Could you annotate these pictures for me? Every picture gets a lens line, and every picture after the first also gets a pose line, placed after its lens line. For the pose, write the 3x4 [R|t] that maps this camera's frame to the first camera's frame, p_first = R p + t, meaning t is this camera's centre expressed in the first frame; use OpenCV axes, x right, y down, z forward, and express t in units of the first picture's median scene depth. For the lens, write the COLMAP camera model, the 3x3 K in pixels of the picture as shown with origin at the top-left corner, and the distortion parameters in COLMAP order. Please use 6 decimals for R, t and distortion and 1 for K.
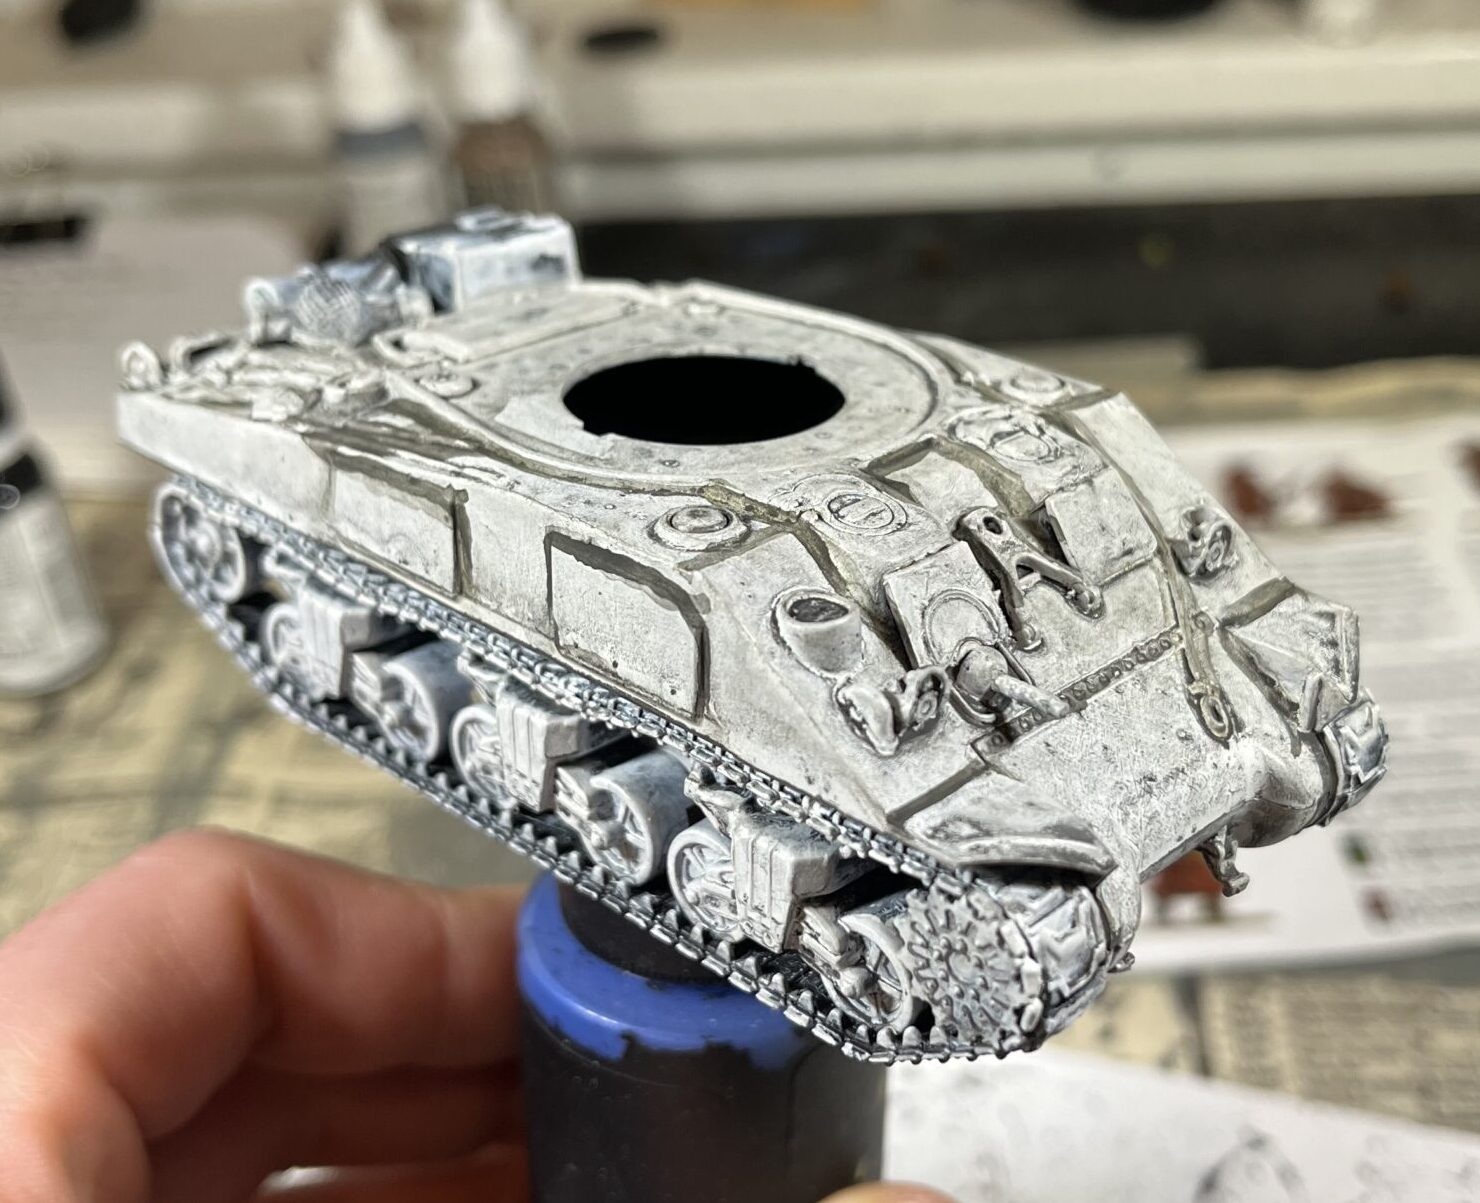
lens RADIAL K [[1503.2, 0, 740.1], [0, 1503.2, 600.1], [0, 0, 1]] dist [0.024101, 0.000000]
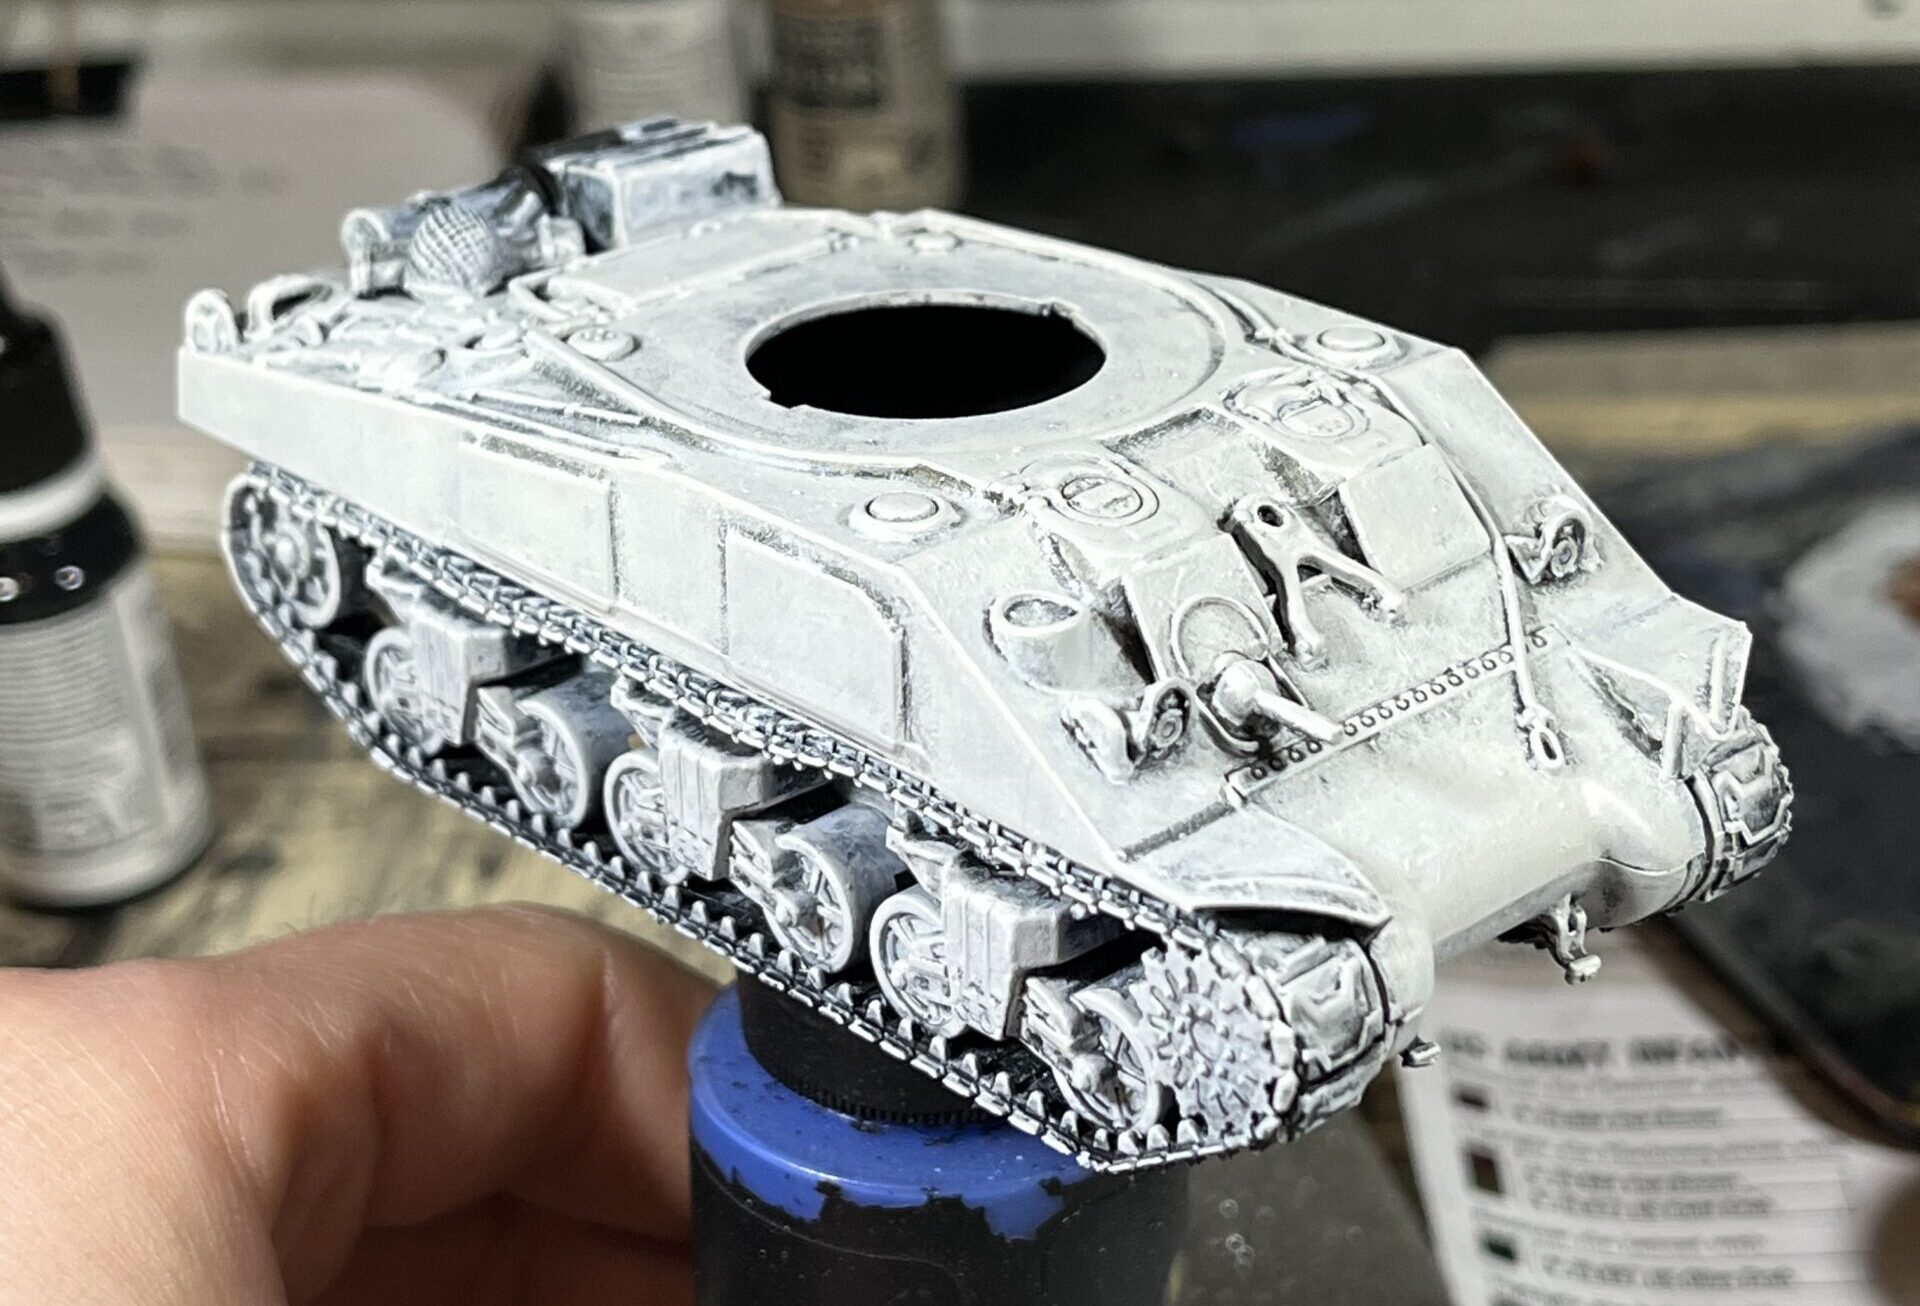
lens RADIAL K [[2891.3, 0, 960.7], [0, 2891.3, 653.4], [0, 0, 1]] dist [0.010277, 0.000000]
pose [[0.997706, 0.003422, -0.067607, 0.102949], [-0.005547, 0.999496, -0.031258, 0.070293], [0.067466, 0.031562, 0.997222, -0.531114]]
